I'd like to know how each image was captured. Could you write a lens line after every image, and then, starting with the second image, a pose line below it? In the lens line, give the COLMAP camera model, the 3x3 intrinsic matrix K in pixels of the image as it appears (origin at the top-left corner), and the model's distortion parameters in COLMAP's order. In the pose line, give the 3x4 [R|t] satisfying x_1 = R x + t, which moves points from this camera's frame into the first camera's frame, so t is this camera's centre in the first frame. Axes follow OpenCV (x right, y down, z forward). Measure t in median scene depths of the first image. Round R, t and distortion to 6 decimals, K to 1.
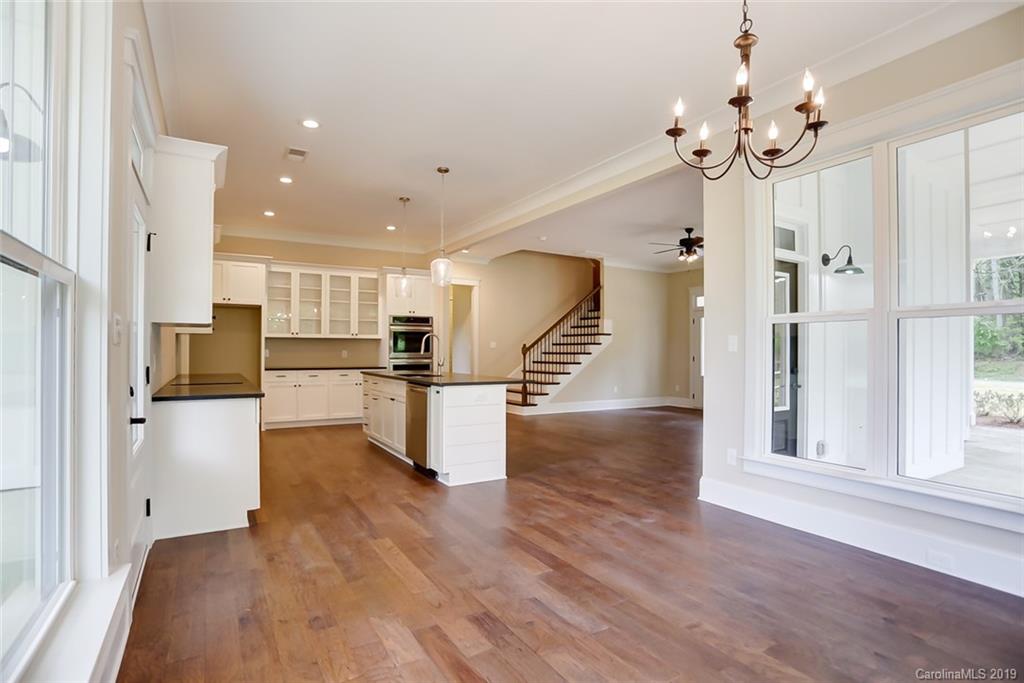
lens RADIAL K [[508.6, 0, 510.1], [0, 508.6, 355.8], [0, 0, 1]] dist [-0.074592, 0.031195]
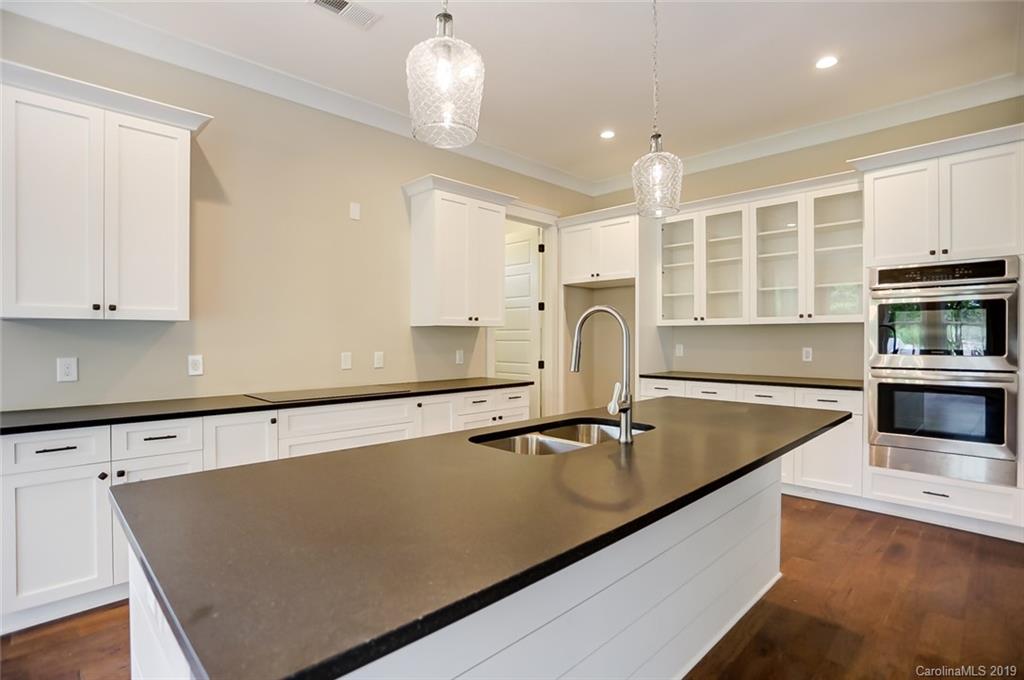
lens RADIAL K [[508.0, 0, 515.9], [0, 508.0, 342.3], [0, 0, 1]] dist [-0.072497, 0.033419]
pose [[0.250570, 0.003960, -0.968090, 0.094707], [-0.009340, 0.999955, 0.001673, -0.014377], [0.968053, 0.008623, 0.250596, 0.601346]]
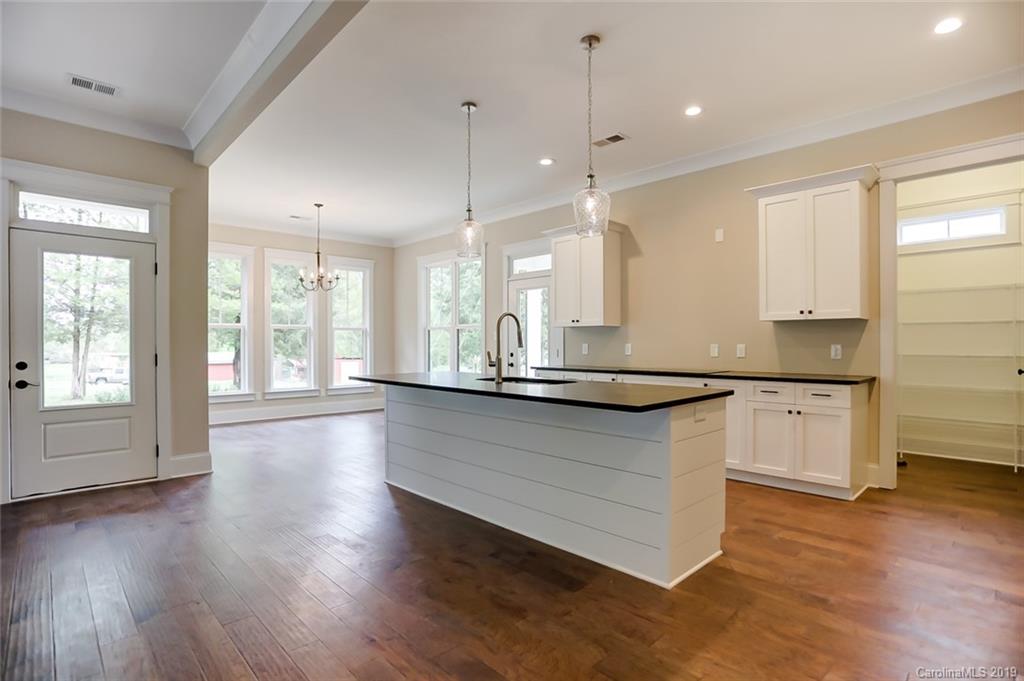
lens RADIAL K [[508.0, 0, 515.9], [0, 508.0, 342.8], [0, 0, 1]] dist [-0.072497, 0.033419]
pose [[-0.972789, -0.002374, -0.231682, -0.016501], [-0.004962, 0.999932, 0.010590, -0.009773], [0.231641, 0.011451, -0.972734, 1.104638]]
